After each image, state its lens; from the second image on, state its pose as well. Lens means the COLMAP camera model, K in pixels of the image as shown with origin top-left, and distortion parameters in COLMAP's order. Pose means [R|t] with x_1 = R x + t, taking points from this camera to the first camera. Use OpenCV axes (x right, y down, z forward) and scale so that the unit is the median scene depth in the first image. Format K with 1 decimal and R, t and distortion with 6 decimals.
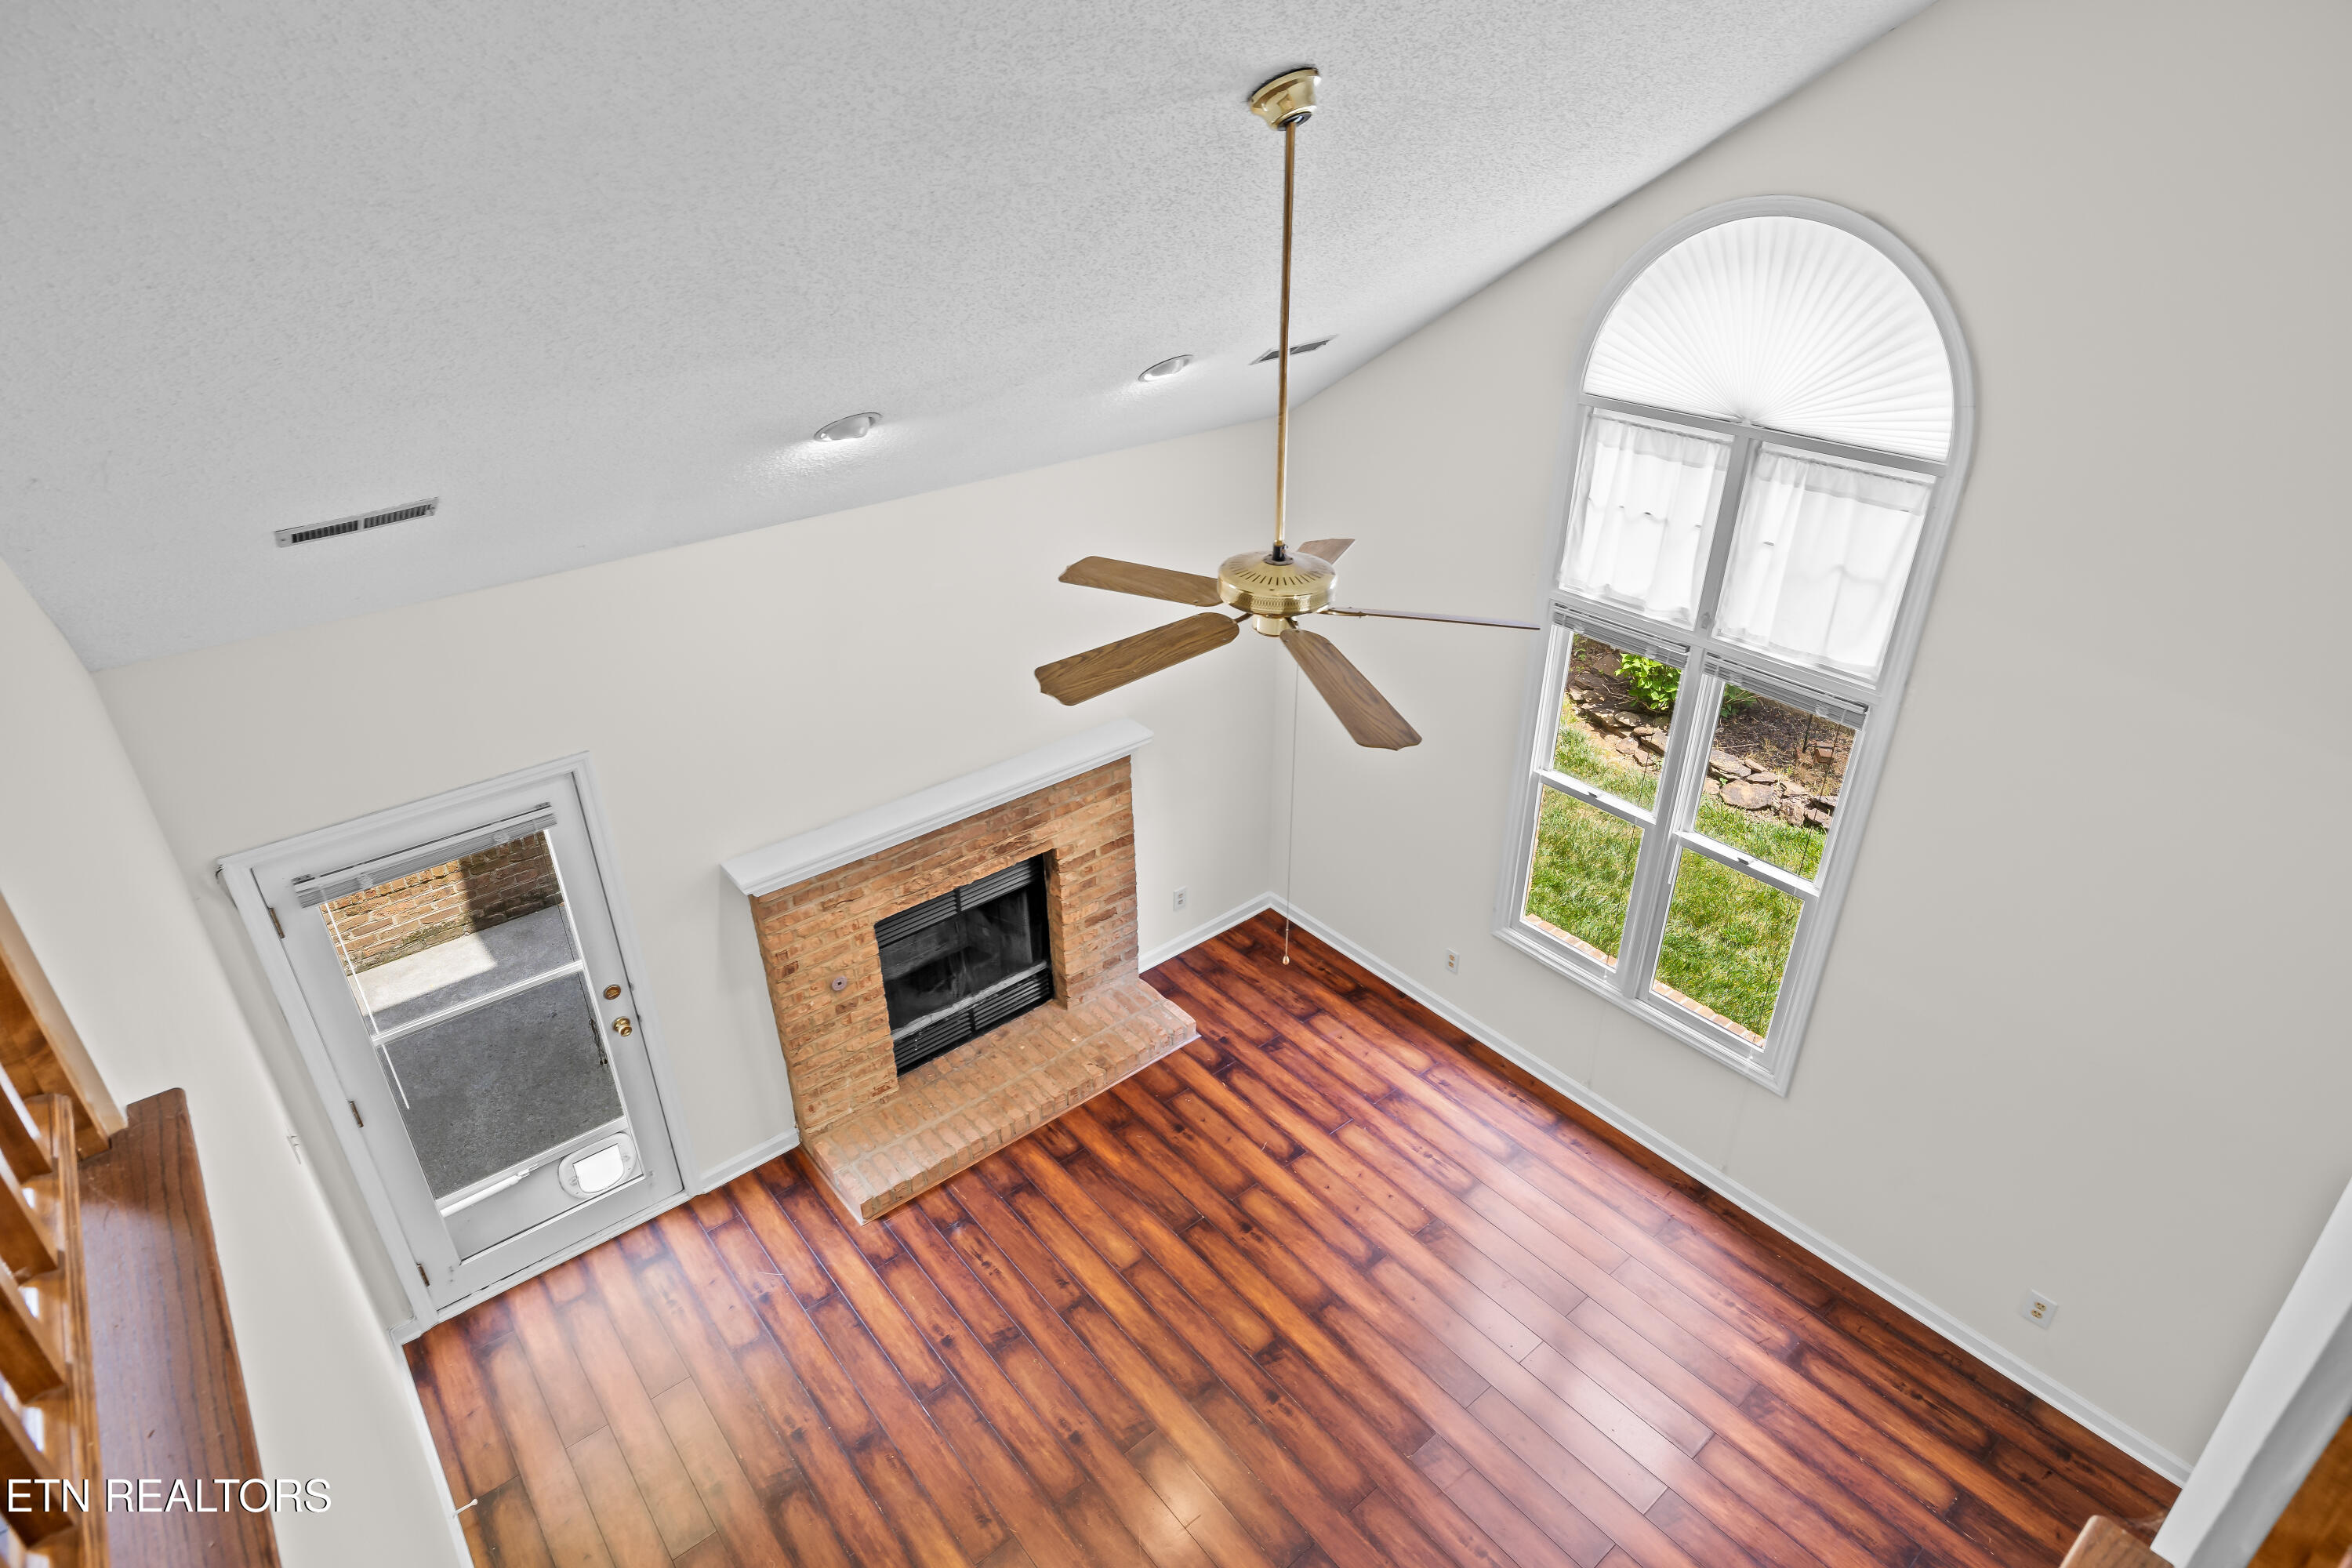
lens RADIAL K [[1287.2, 0, 1169.1], [0, 1287.2, 765.4], [0, 0, 1]] dist [-0.000066, -0.001356]
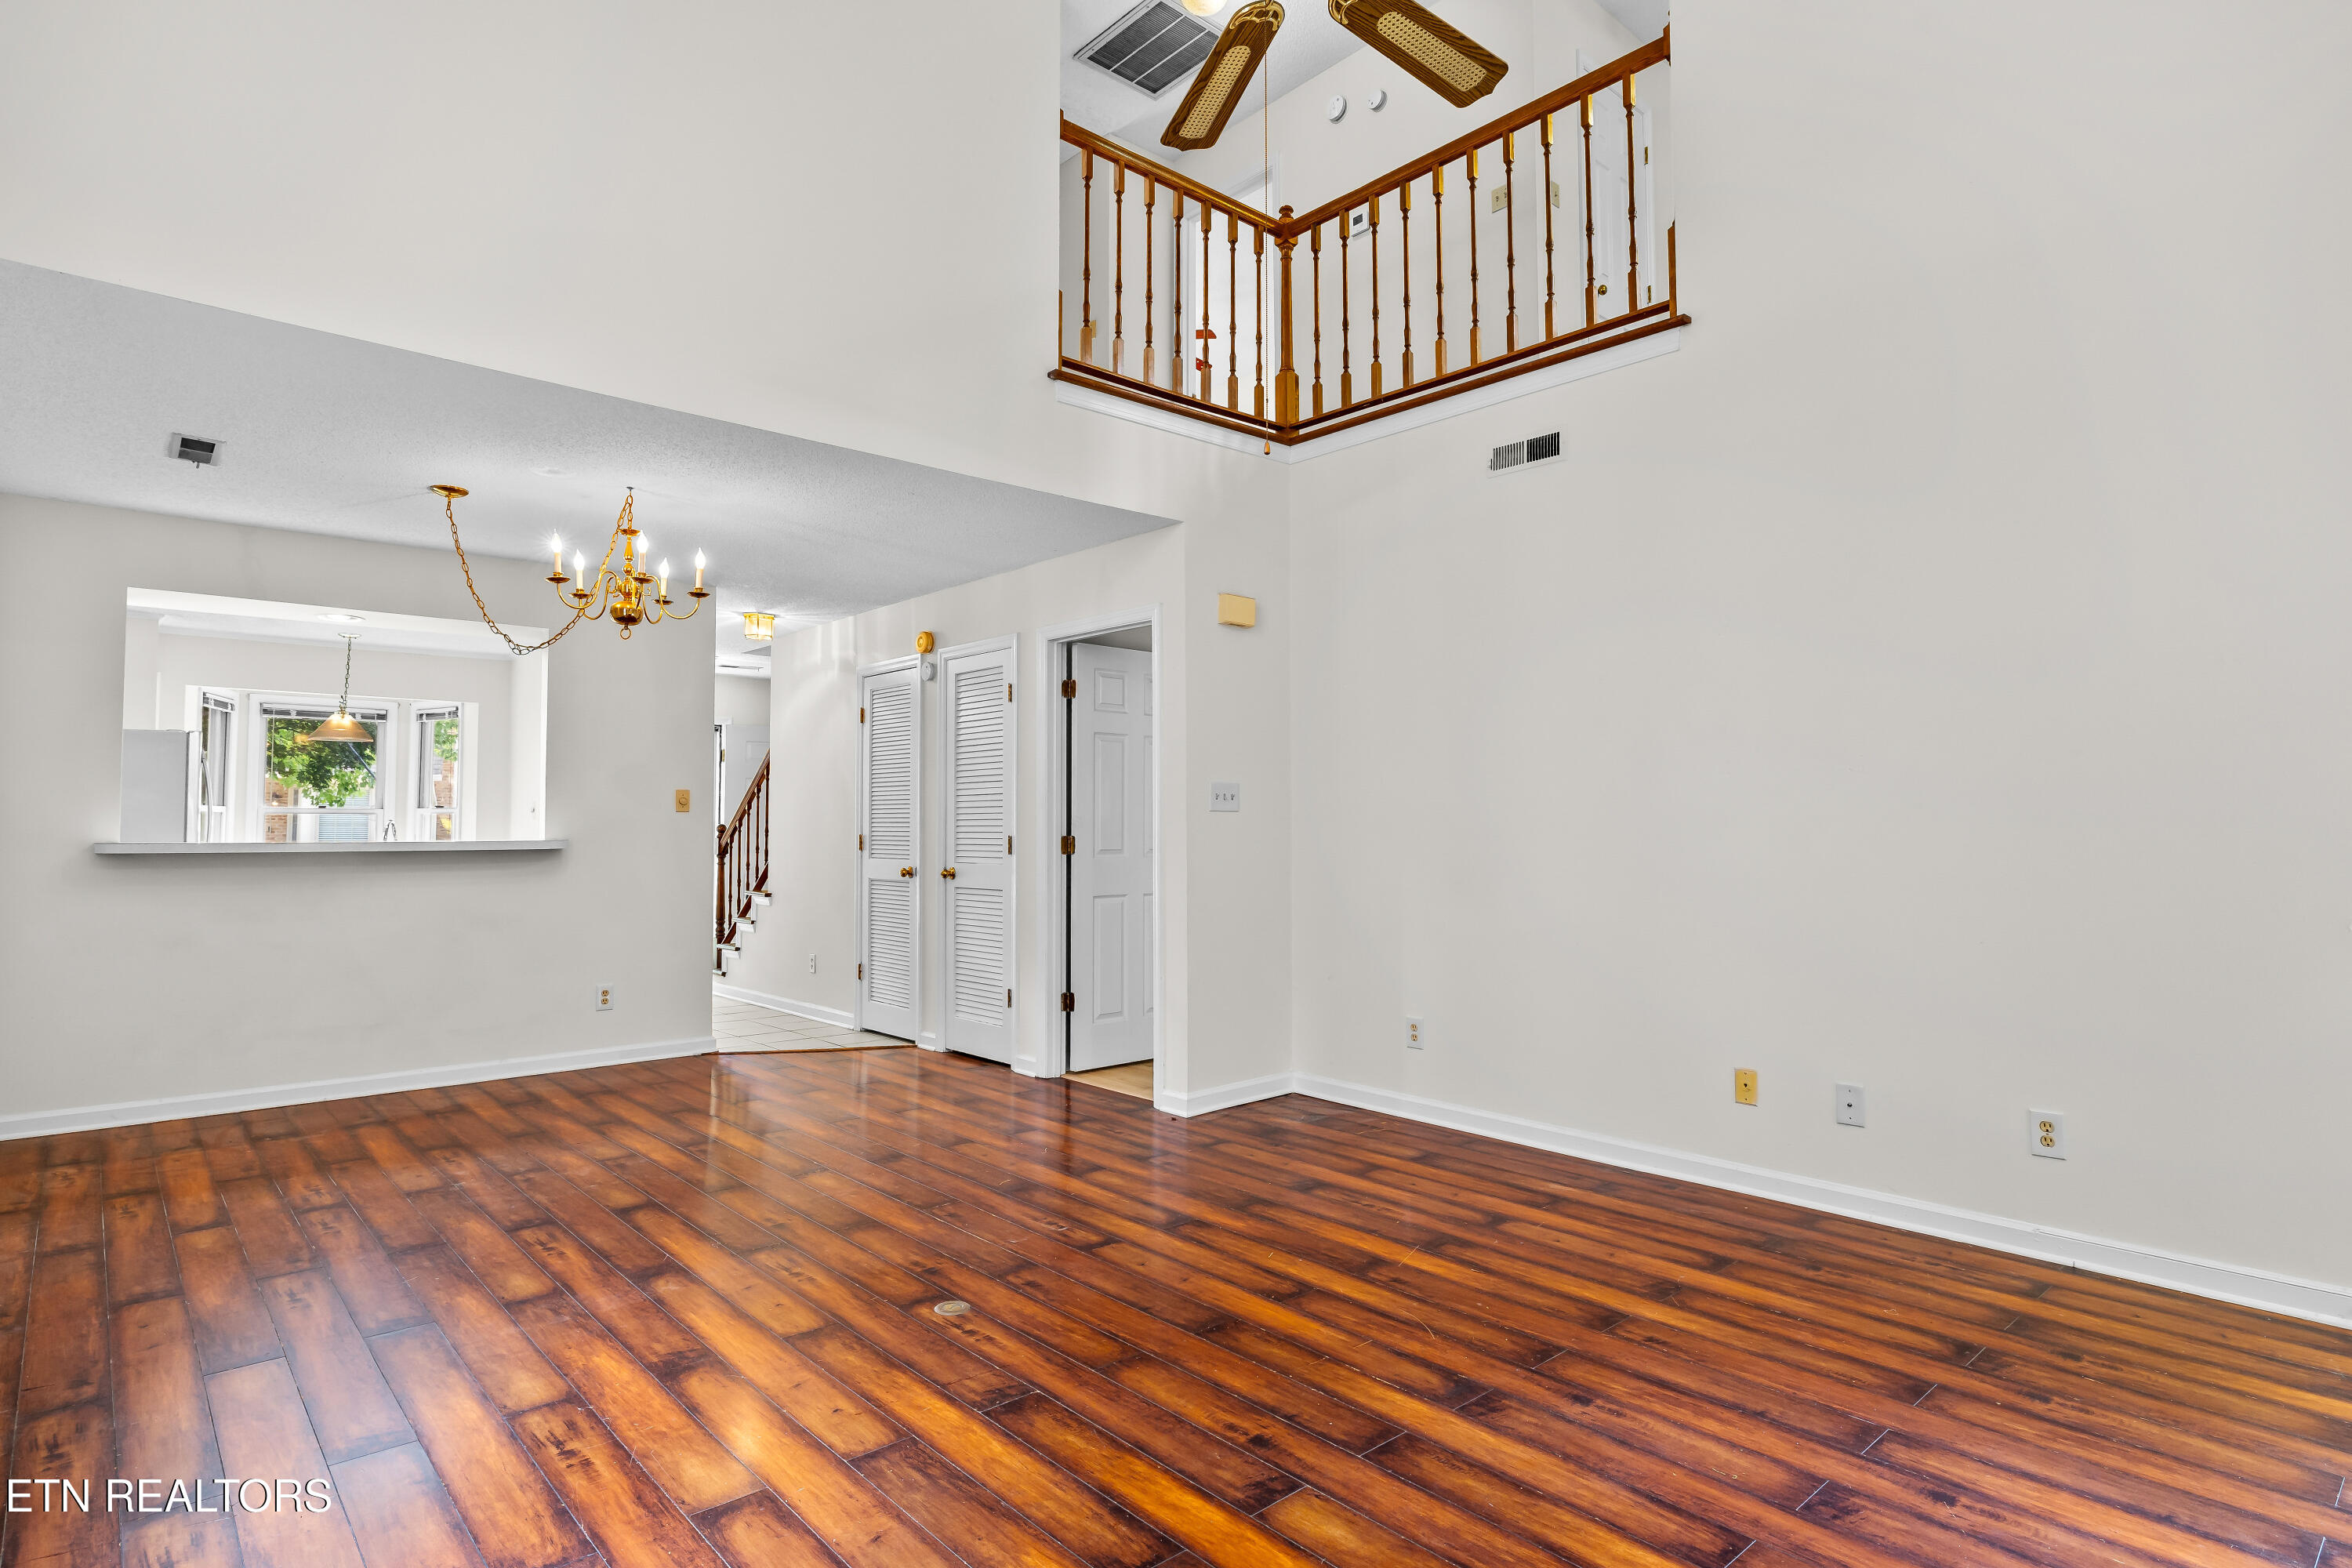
lens RADIAL K [[1222.6, 0, 1161.3], [0, 1222.6, 771.7], [0, 0, 1]] dist [-0.005736, 0.001872]
pose [[-0.999262, 0.007140, -0.037745, 0.120546], [-0.009965, 0.900756, 0.434211, 0.009607], [0.037099, 0.434266, -0.900020, 1.158023]]
